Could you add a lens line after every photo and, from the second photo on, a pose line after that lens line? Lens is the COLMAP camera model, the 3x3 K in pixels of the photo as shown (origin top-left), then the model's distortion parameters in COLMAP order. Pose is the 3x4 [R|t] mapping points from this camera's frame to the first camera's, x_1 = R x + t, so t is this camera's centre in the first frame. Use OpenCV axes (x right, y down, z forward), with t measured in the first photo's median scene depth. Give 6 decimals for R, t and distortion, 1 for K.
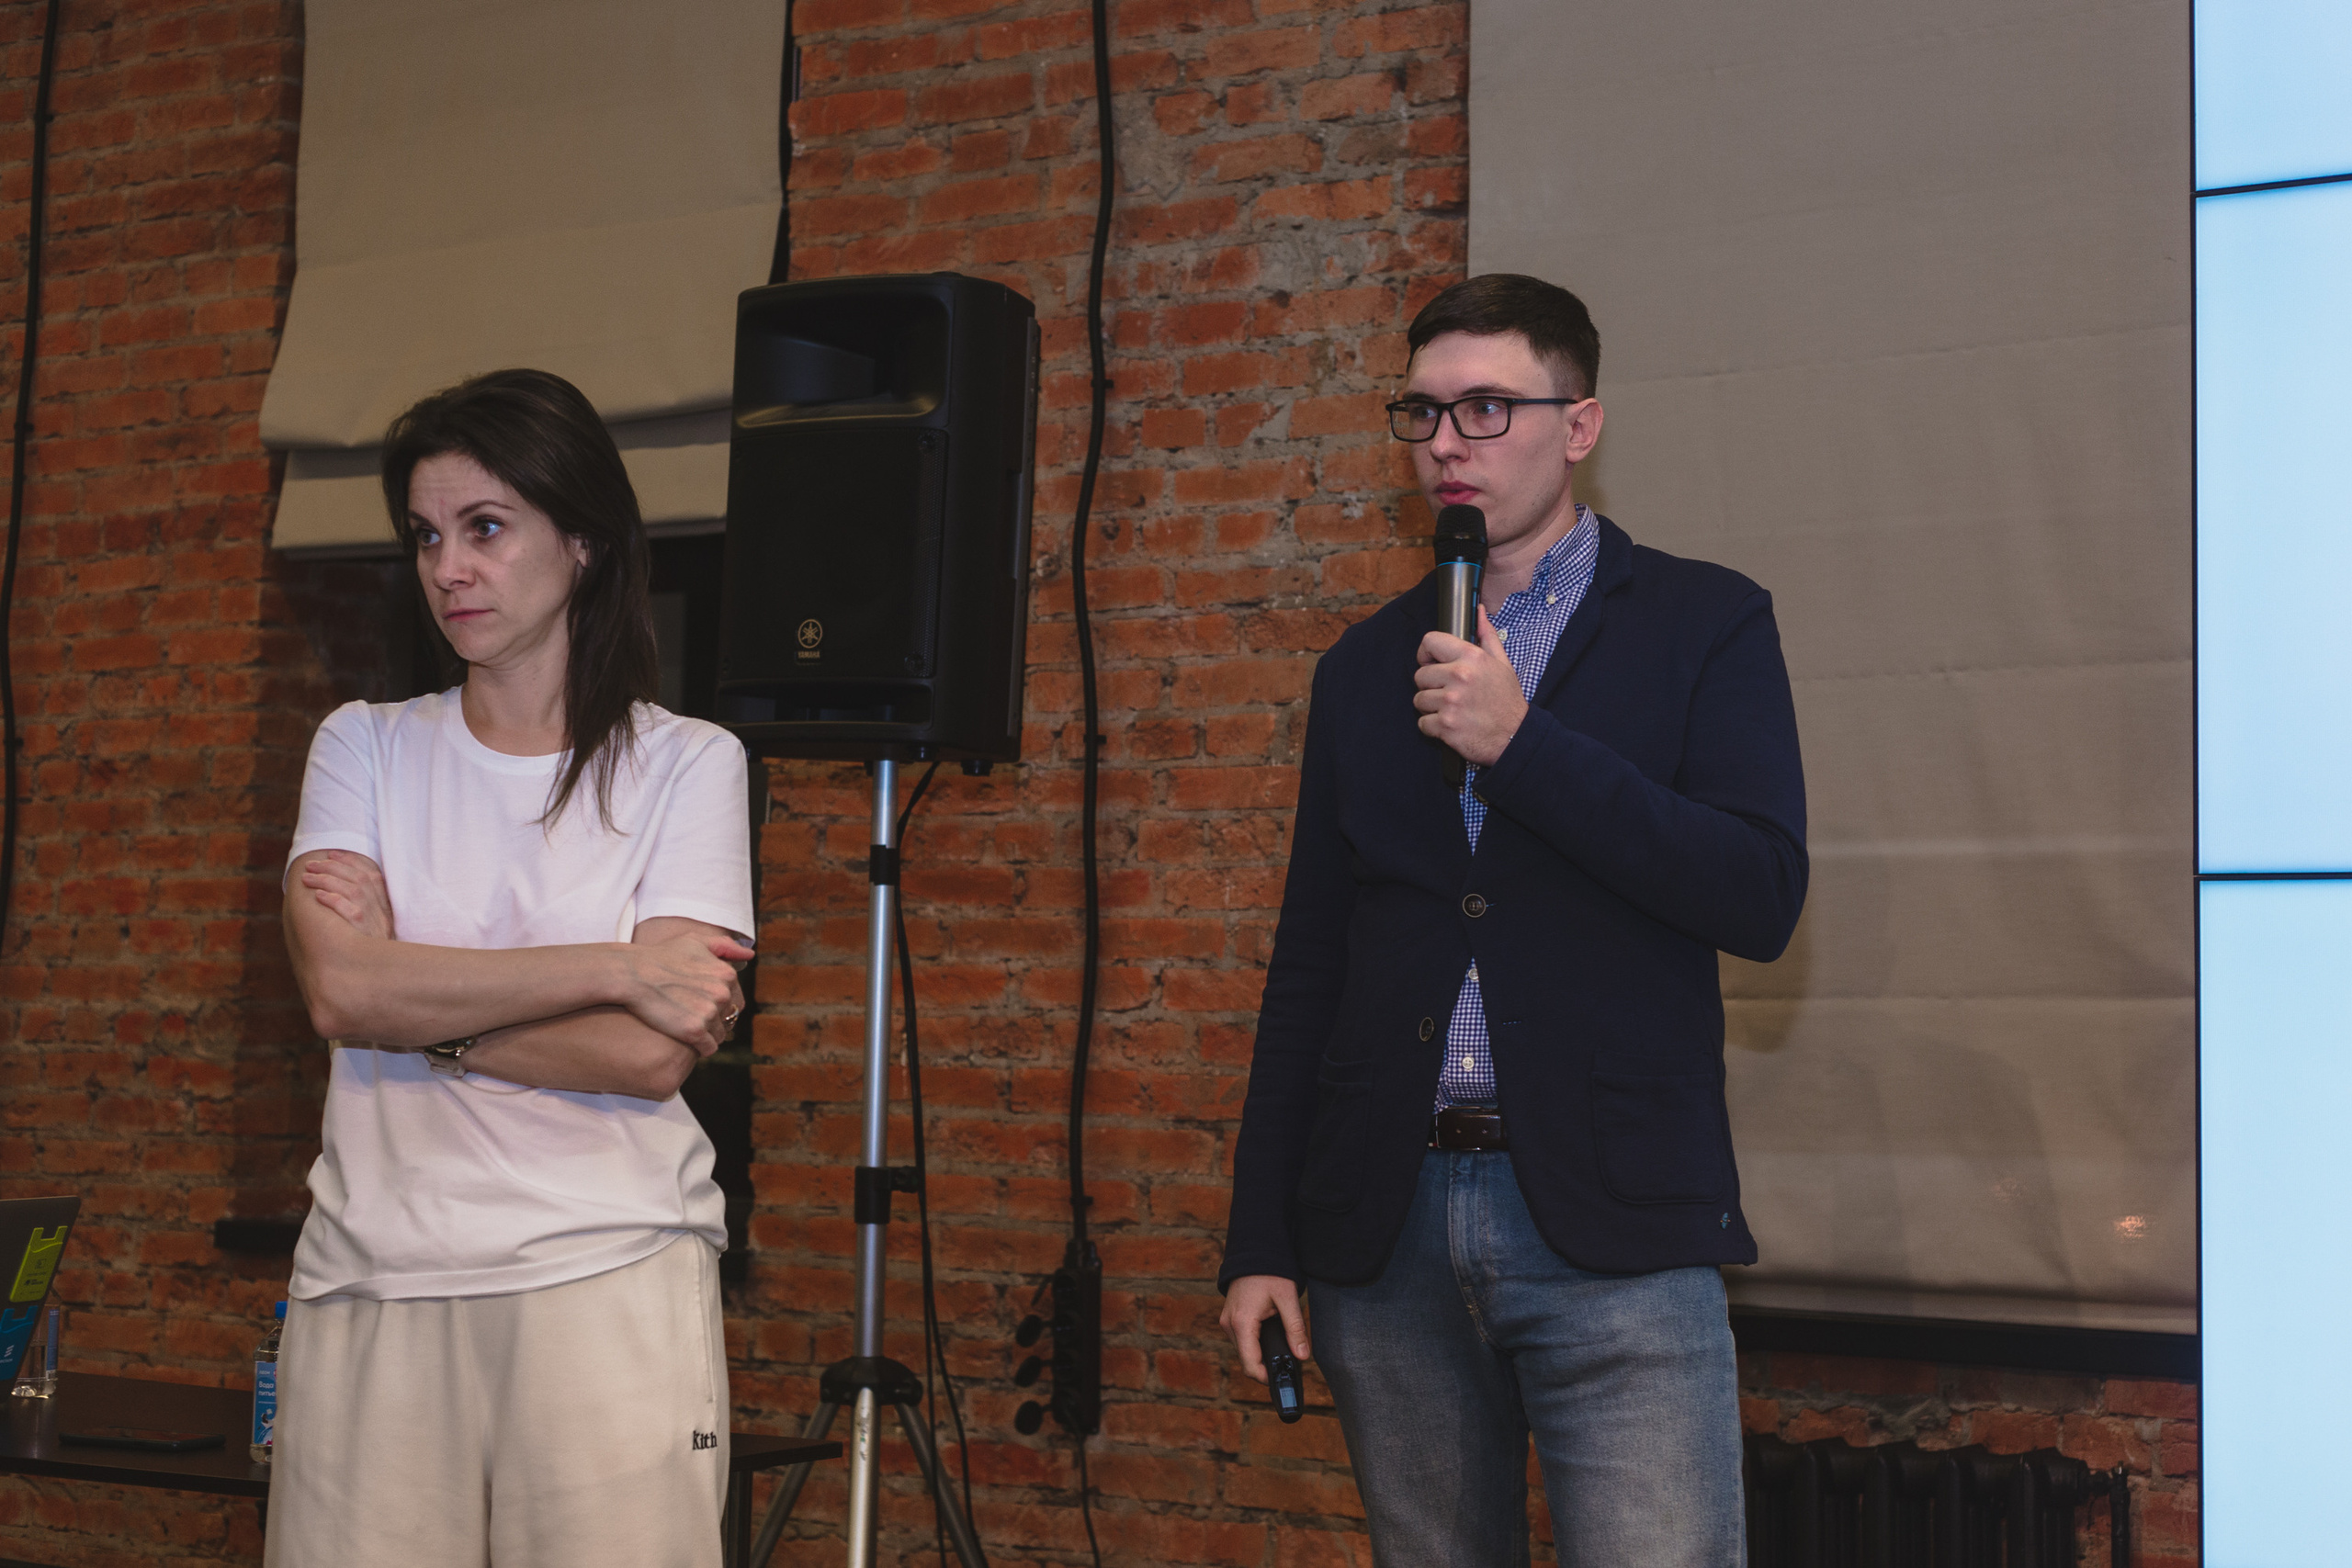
lens RADIAL K [[3760.0, 0, 1175.1], [0, 3760.0, 783.7], [0, 0, 1]] dist [0.009970, 0.000000]
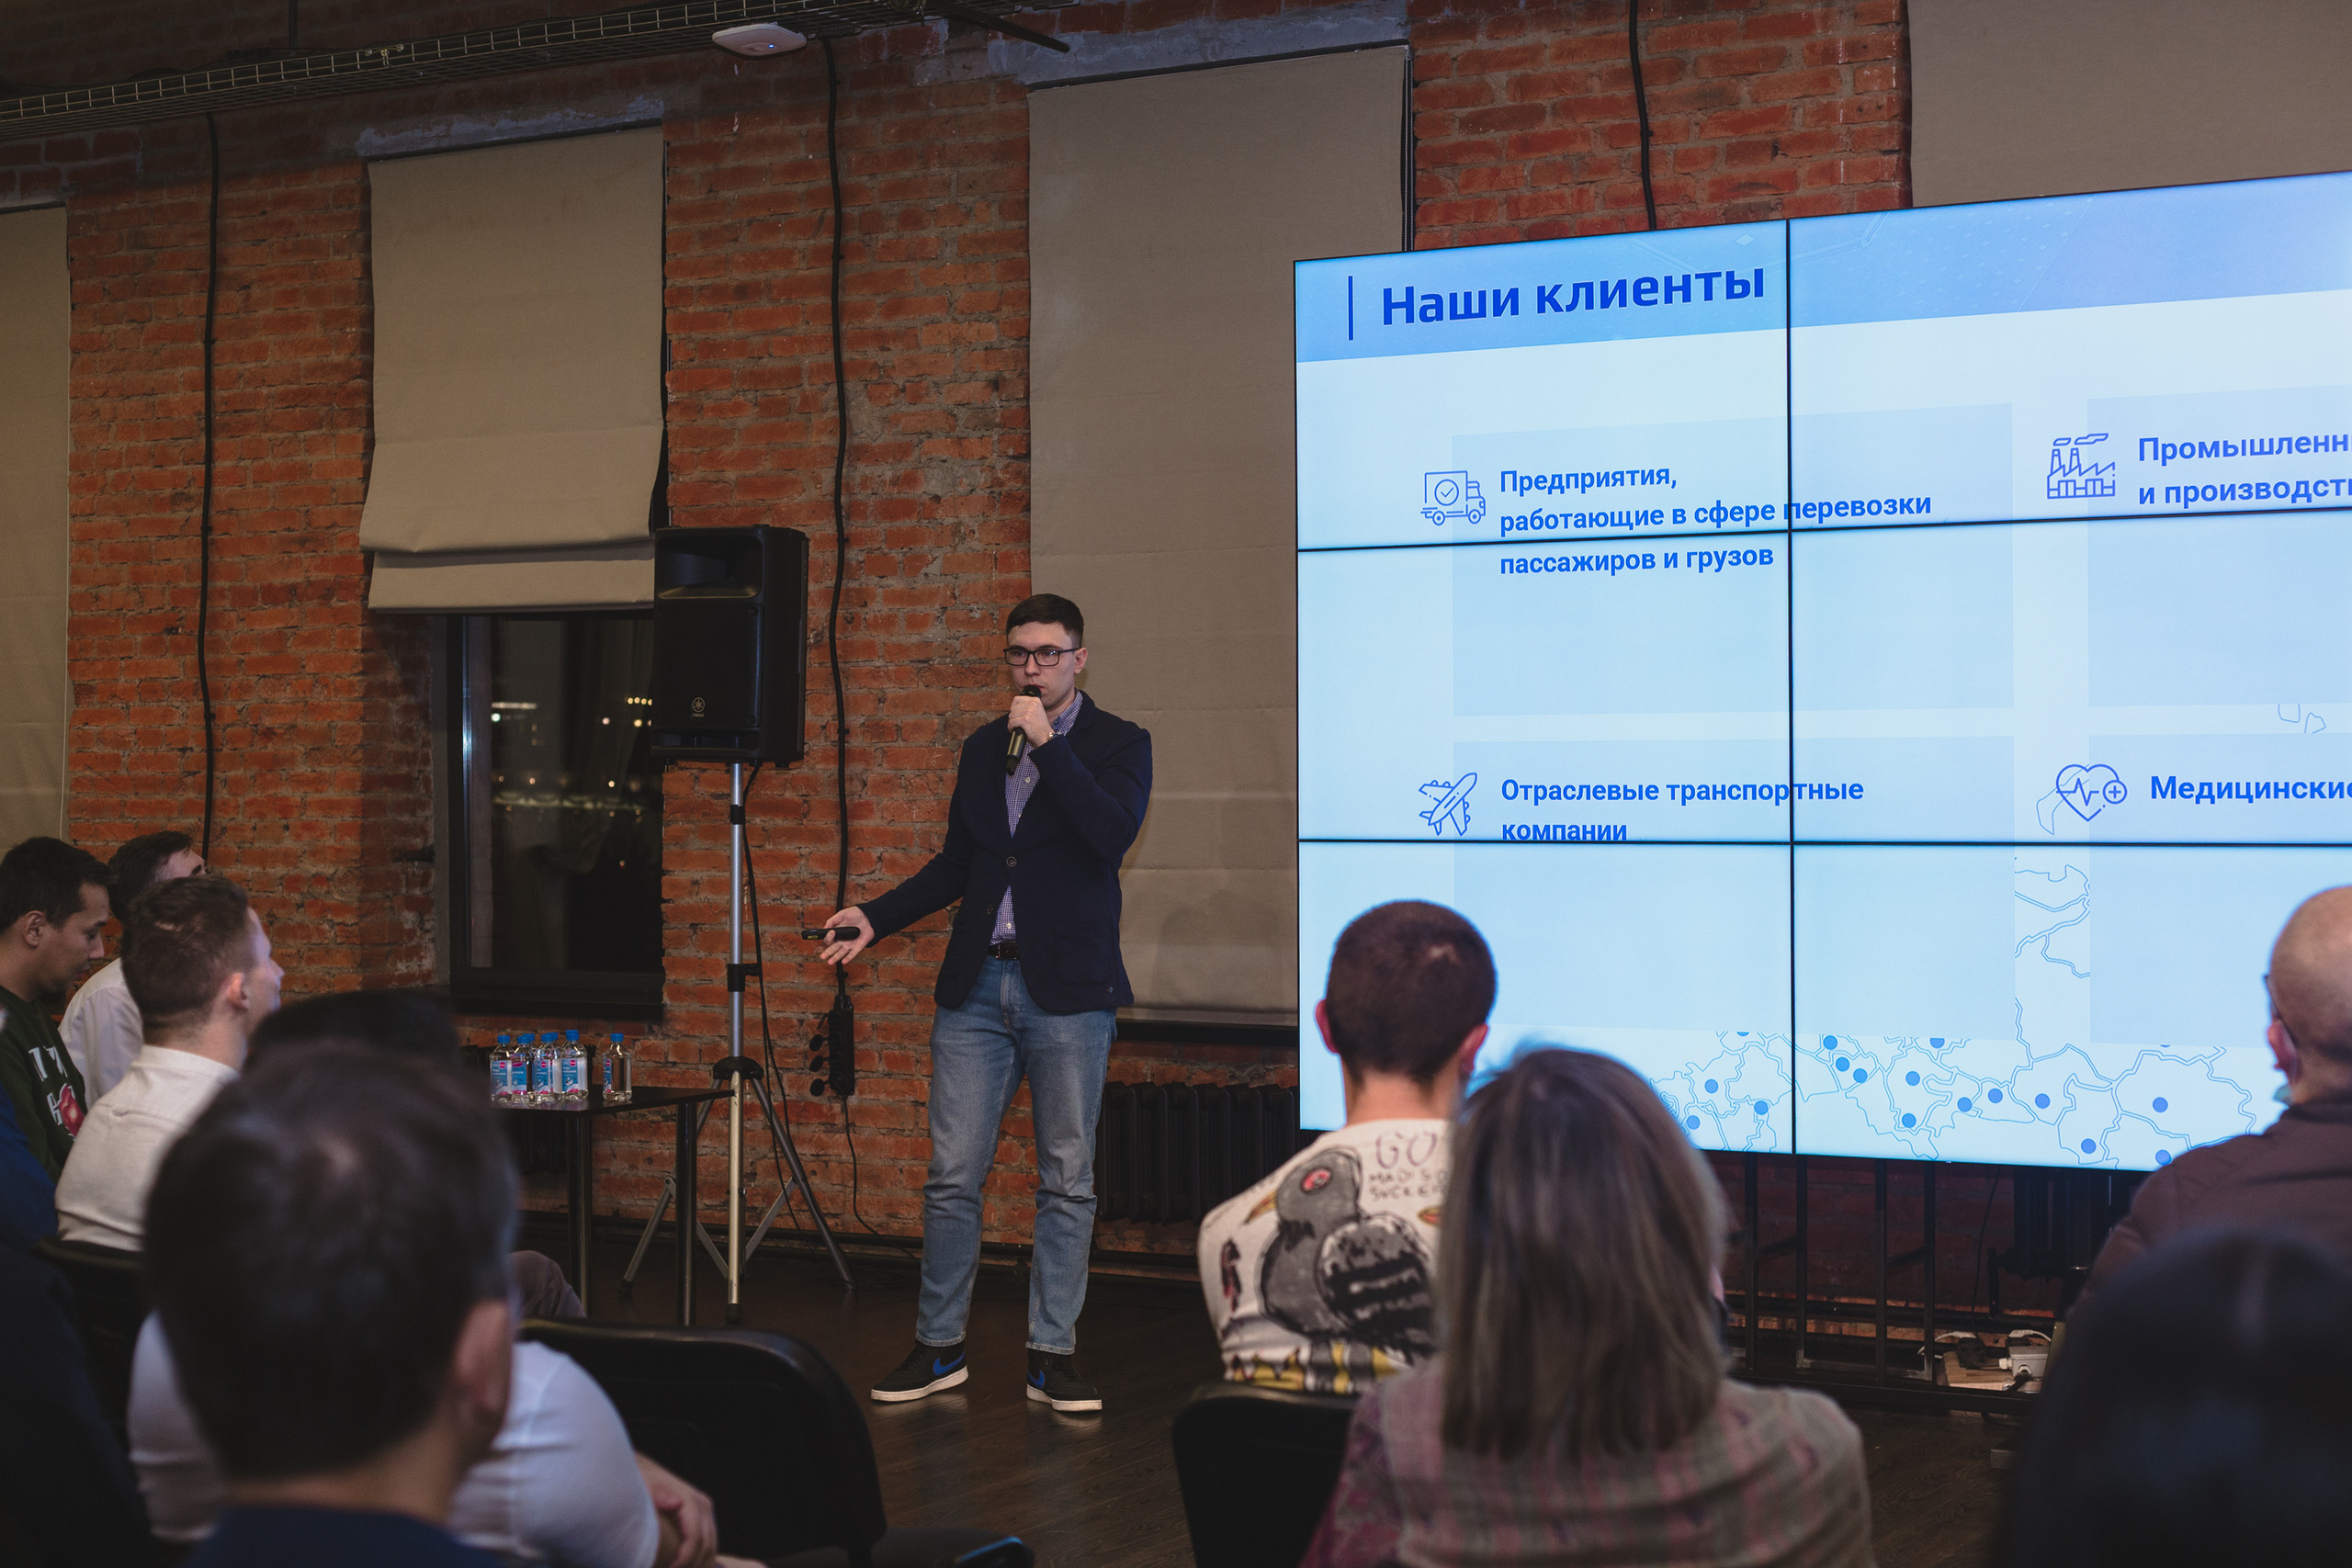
lens RADIAL K [[3599.9, 0, 1193.1], [0, 3599.9, 873.4], [0, 0, 1]] dist [0.002004, 0.000000]
pose [[0.997753, -0.021705, 0.063380, 0.037544], [0.015526, 0.995221, 0.096404, -0.111761], [-0.065170, -0.095203, 0.993322, -0.809148]]
